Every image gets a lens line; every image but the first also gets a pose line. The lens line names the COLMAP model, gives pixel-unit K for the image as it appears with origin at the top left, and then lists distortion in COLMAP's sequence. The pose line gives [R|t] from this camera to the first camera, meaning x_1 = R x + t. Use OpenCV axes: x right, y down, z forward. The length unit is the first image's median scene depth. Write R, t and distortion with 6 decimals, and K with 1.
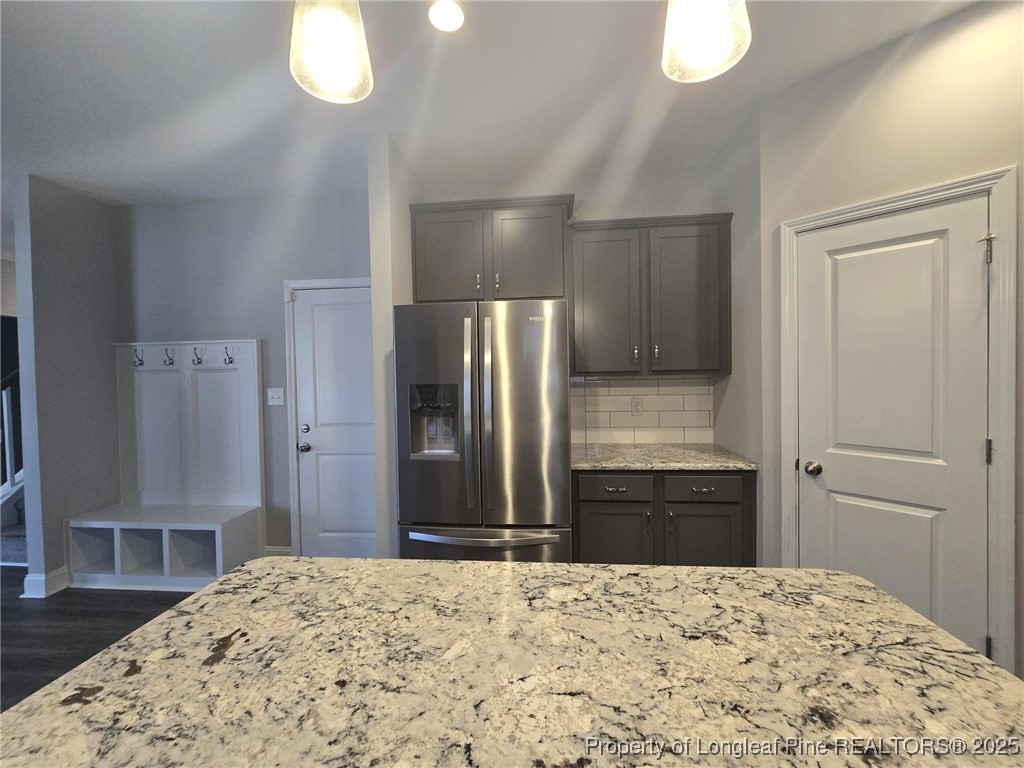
lens RADIAL K [[421.5, 0, 512.4], [0, 421.5, 382.4], [0, 0, 1]] dist [-0.003086, 0.000757]
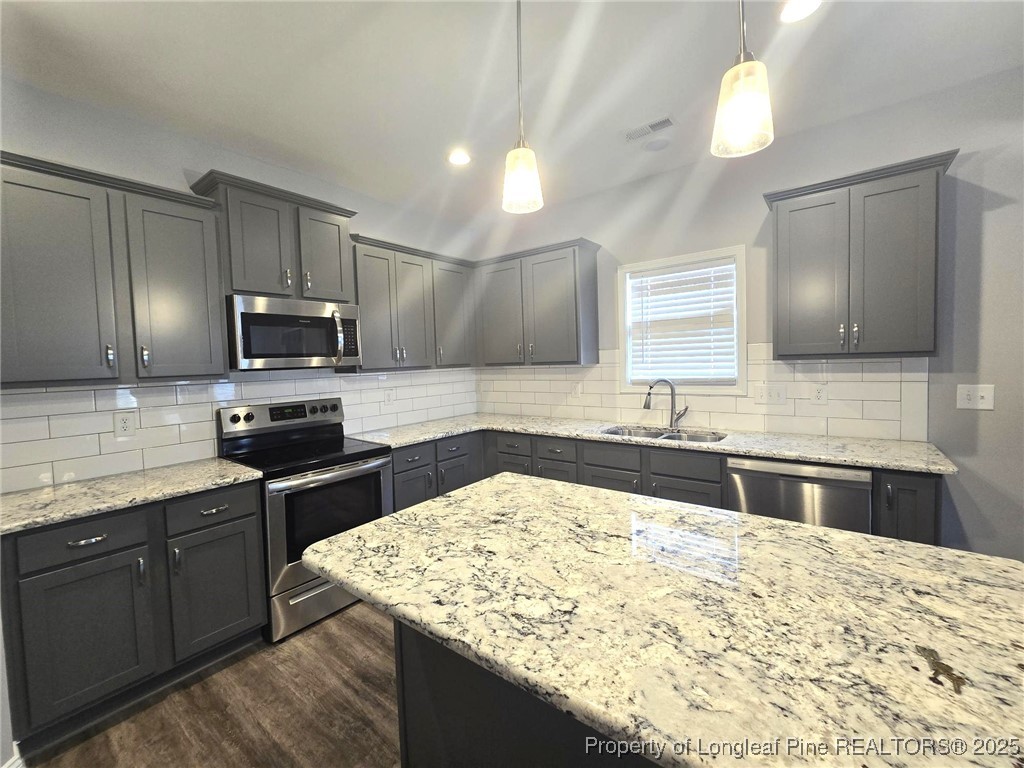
lens RADIAL K [[421.5, 0, 512.0], [0, 421.5, 378.4], [0, 0, 1]] dist [-0.003086, 0.000757]
pose [[-0.843789, 0.023005, 0.536182, -0.384103], [0.062678, 0.996468, 0.055882, -0.058465], [-0.533002, 0.080759, -0.842251, 1.948553]]
